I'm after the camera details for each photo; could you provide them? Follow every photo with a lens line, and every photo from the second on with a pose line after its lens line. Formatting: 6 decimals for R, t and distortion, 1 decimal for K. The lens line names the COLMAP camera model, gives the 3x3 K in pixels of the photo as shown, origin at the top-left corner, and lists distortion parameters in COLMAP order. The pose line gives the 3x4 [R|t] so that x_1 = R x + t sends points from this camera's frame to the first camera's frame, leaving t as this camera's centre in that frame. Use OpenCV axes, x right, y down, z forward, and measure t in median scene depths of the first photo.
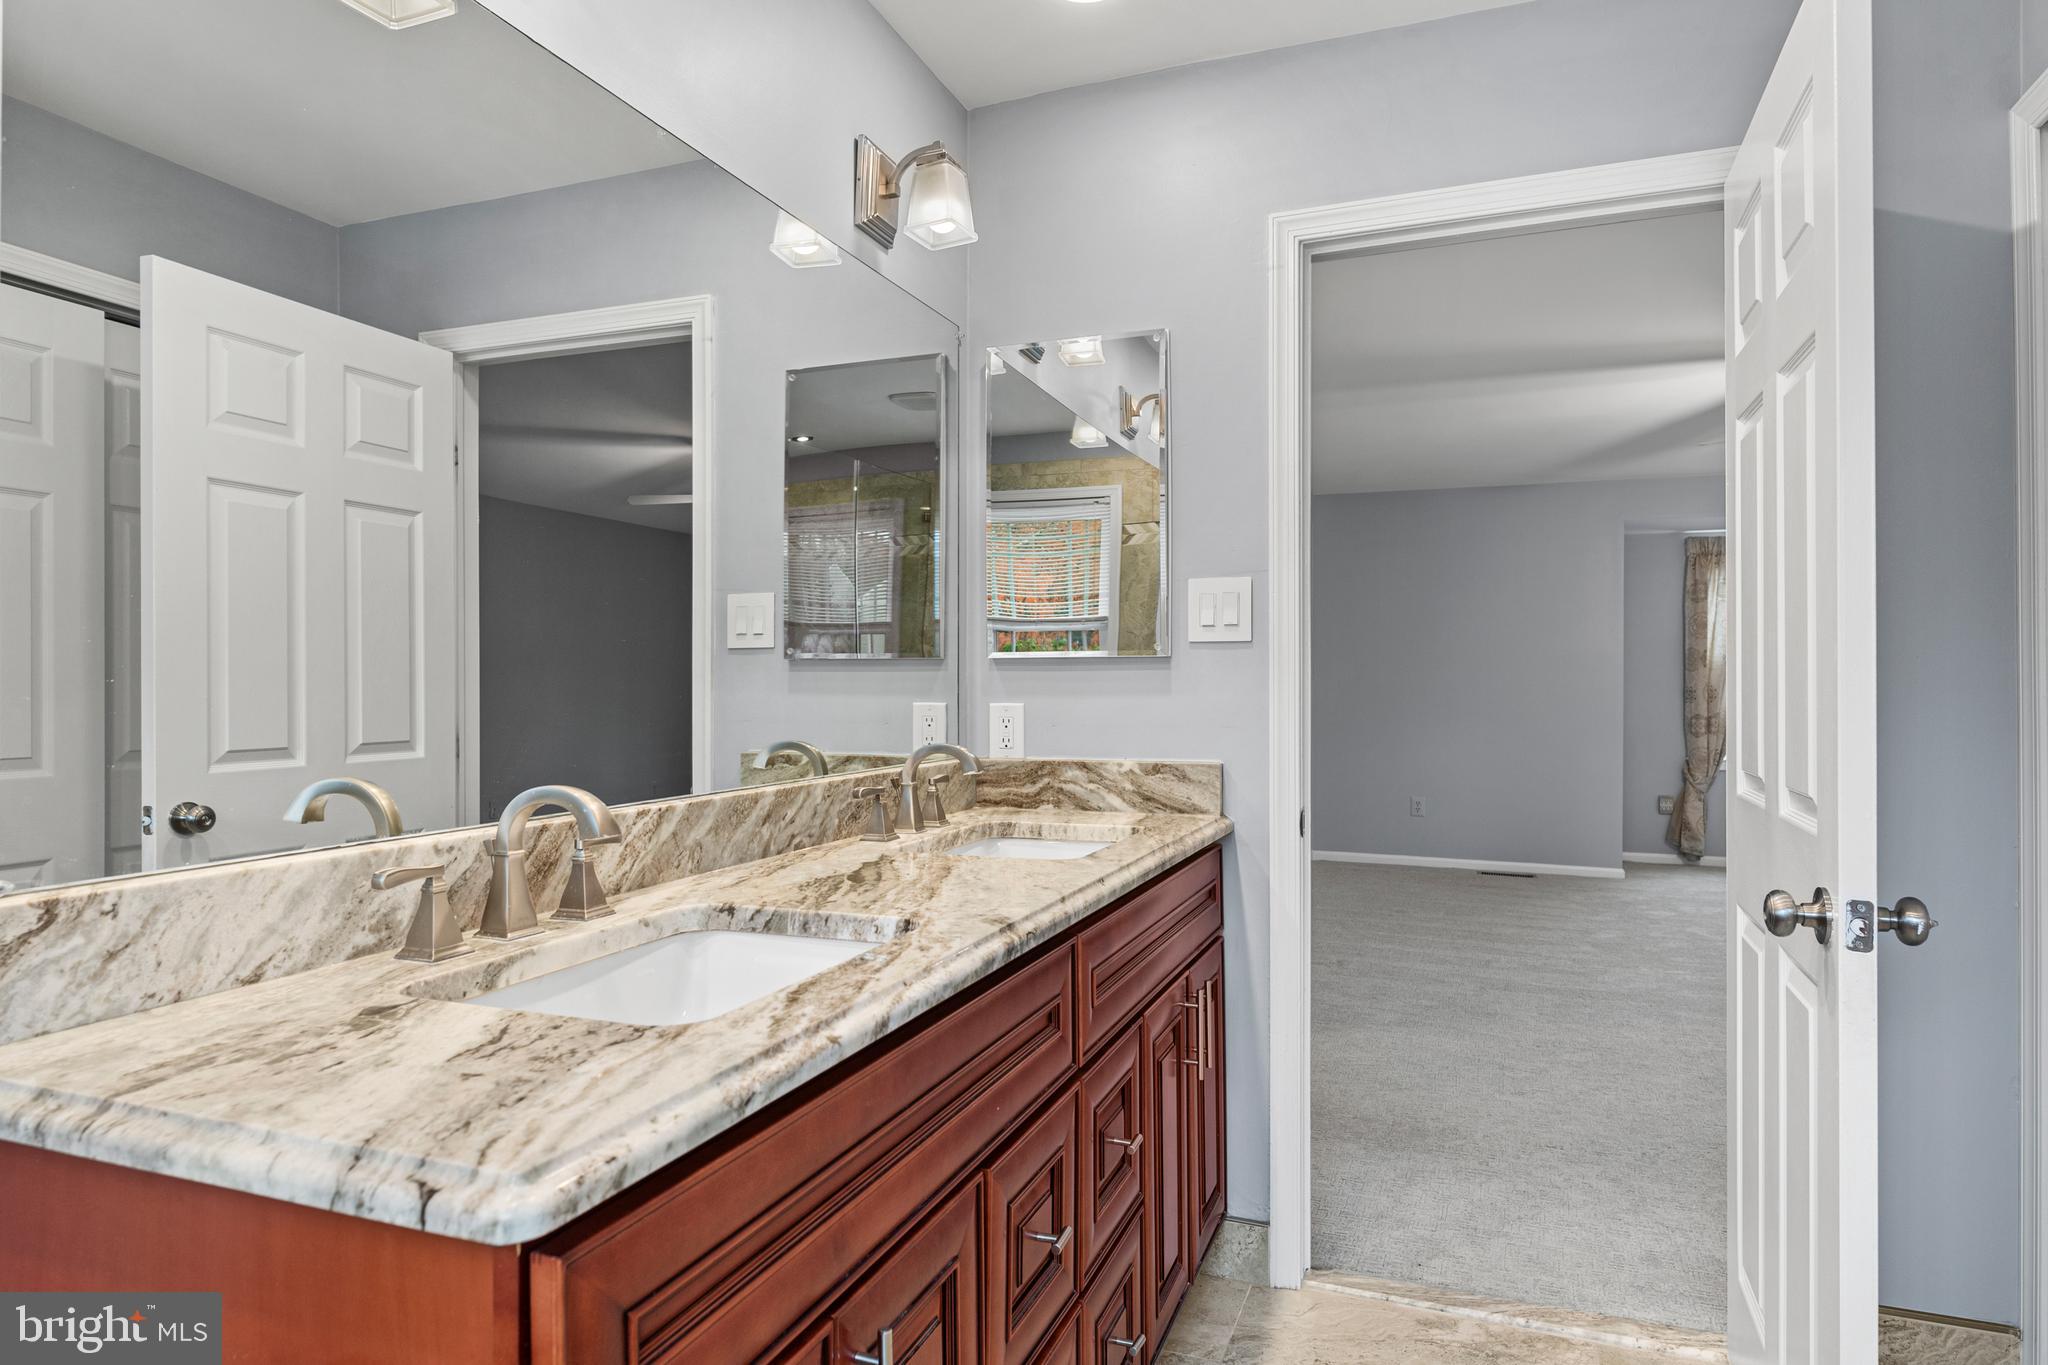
lens RADIAL K [[1185.8, 0, 1024.0], [0, 1185.8, 682.5], [0, 0, 1]] dist [-0.001741, -0.000130]
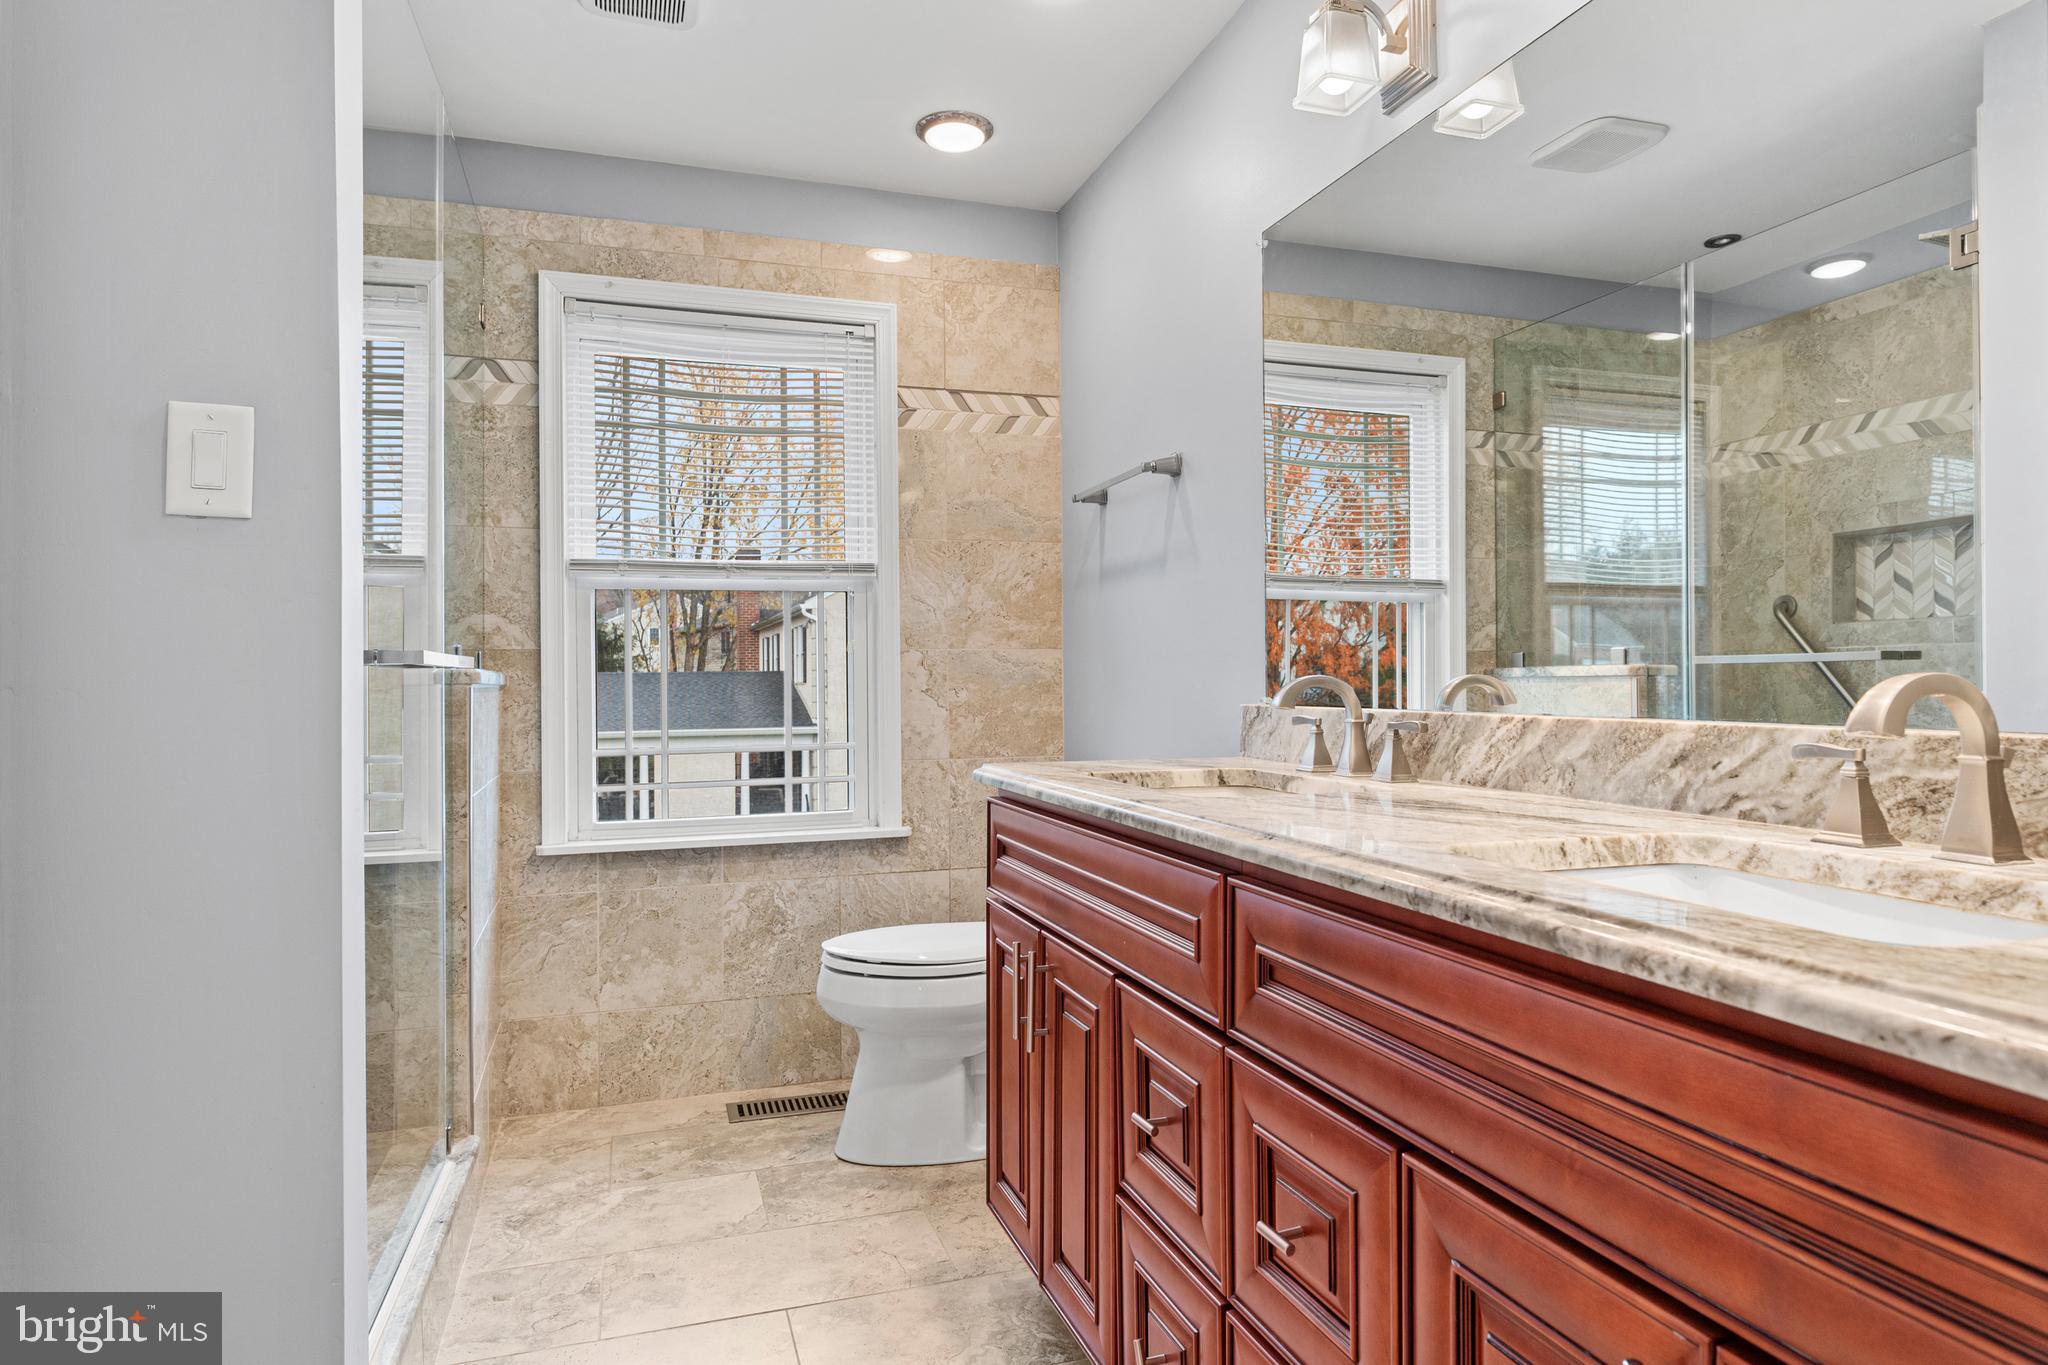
lens RADIAL K [[1185.8, 0, 1024.0], [0, 1185.8, 682.5], [0, 0, 1]] dist [-0.001741, -0.000130]
pose [[-0.774263, 0.009775, -0.632788, 0.568465], [0.008753, 0.999950, 0.004736, 0.055755], [0.632803, -0.001872, -0.774311, 1.277656]]
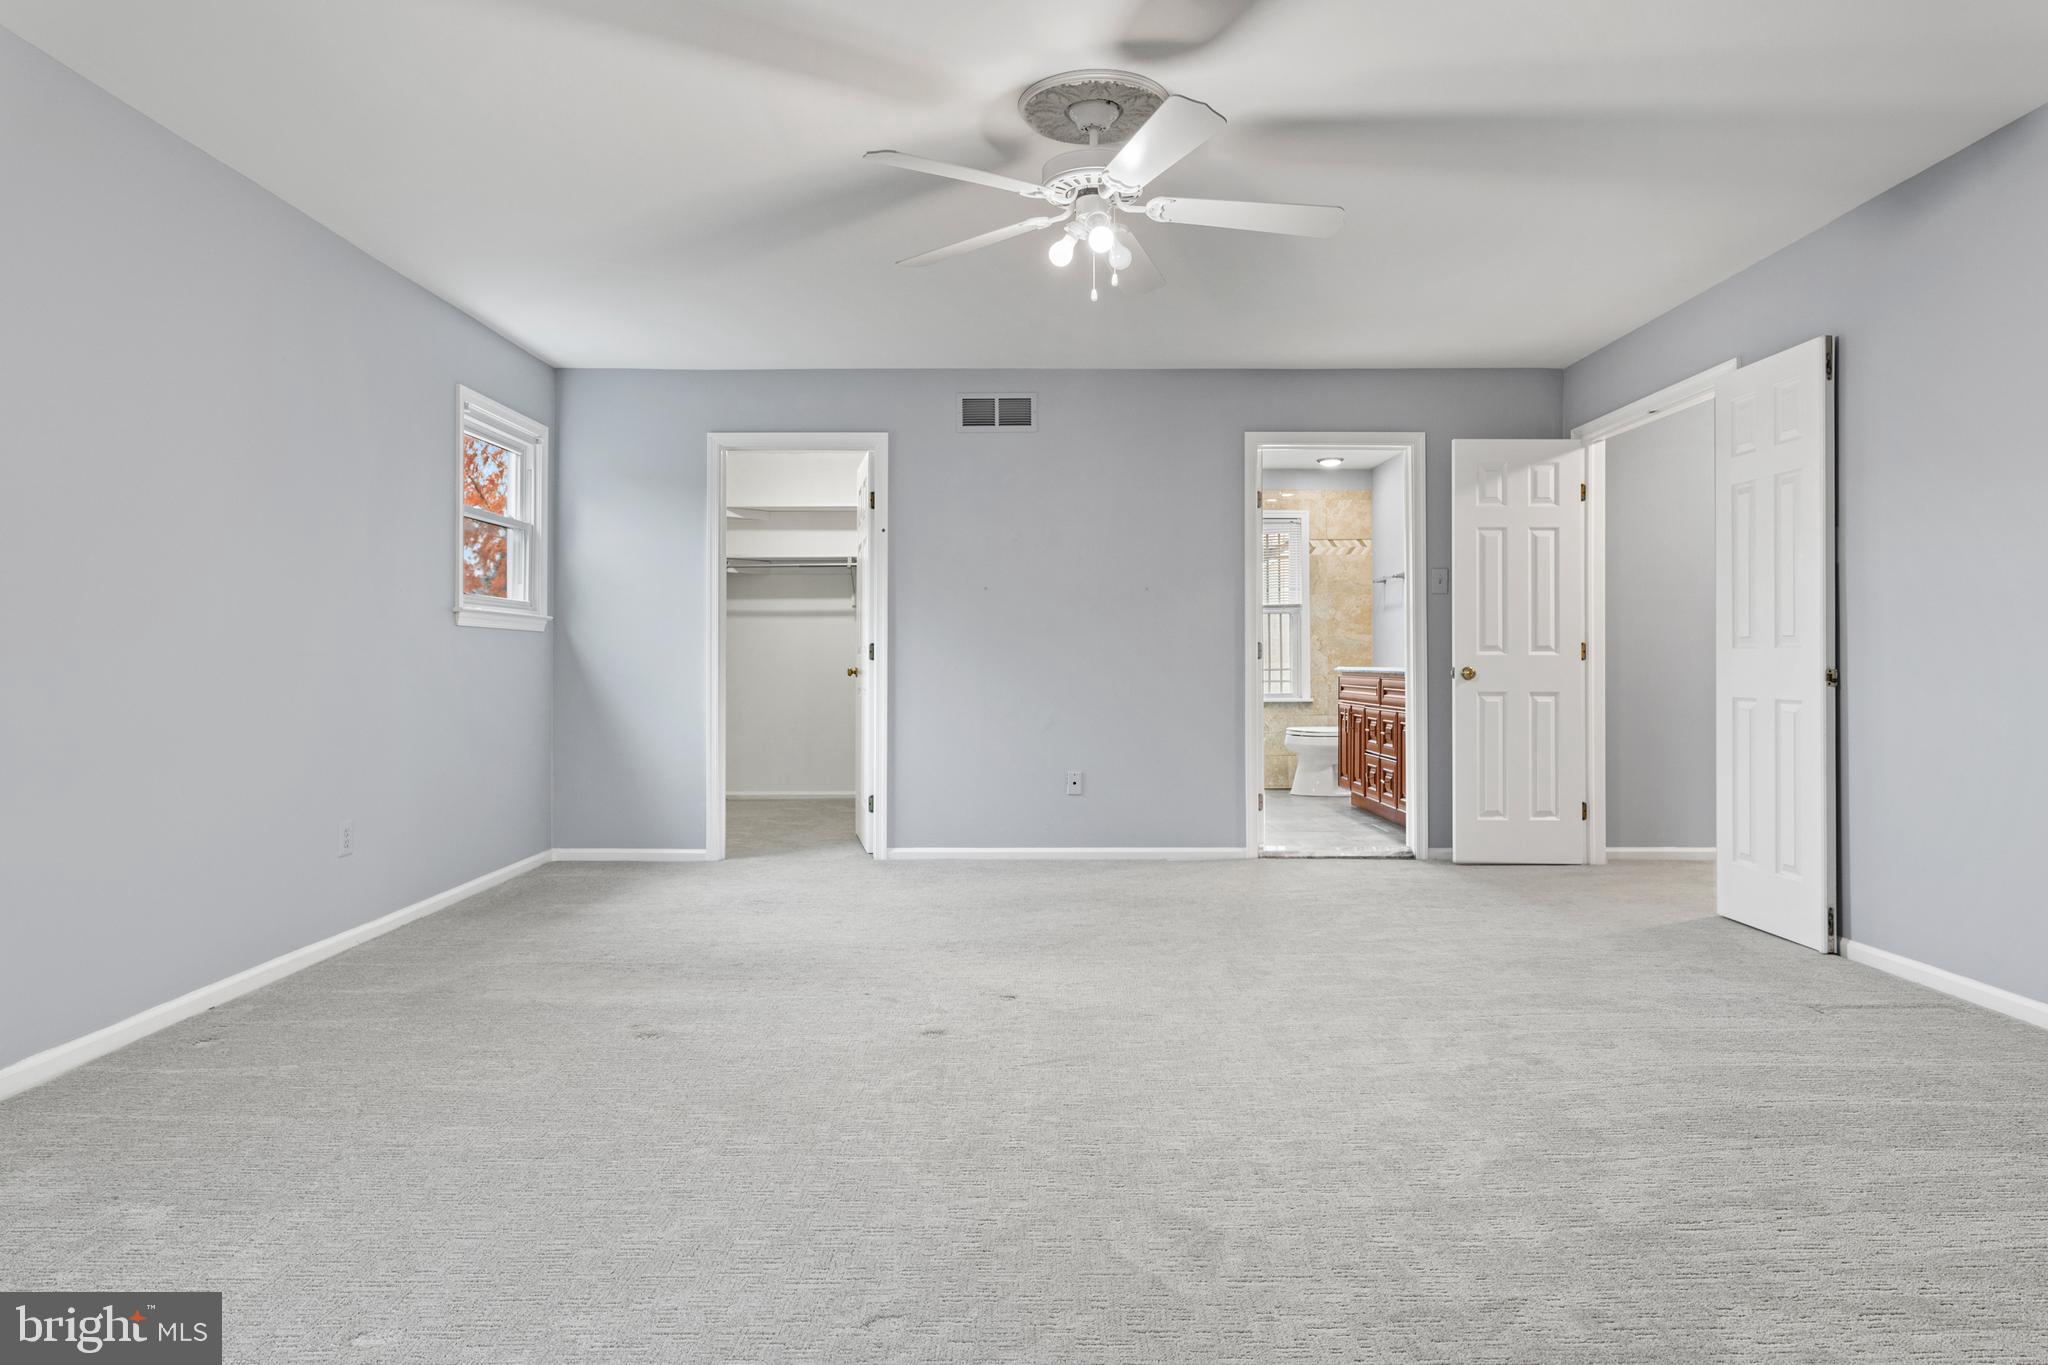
lens RADIAL K [[1185.8, 0, 1024.0], [0, 1185.8, 682.5], [0, 0, 1]] dist [-0.001741, -0.000130]
pose [[-0.933570, 0.014070, -0.358119, 2.329211], [0.009750, 0.999856, 0.013868, 0.124799], [0.358263, 0.009455, -0.933573, 3.771232]]
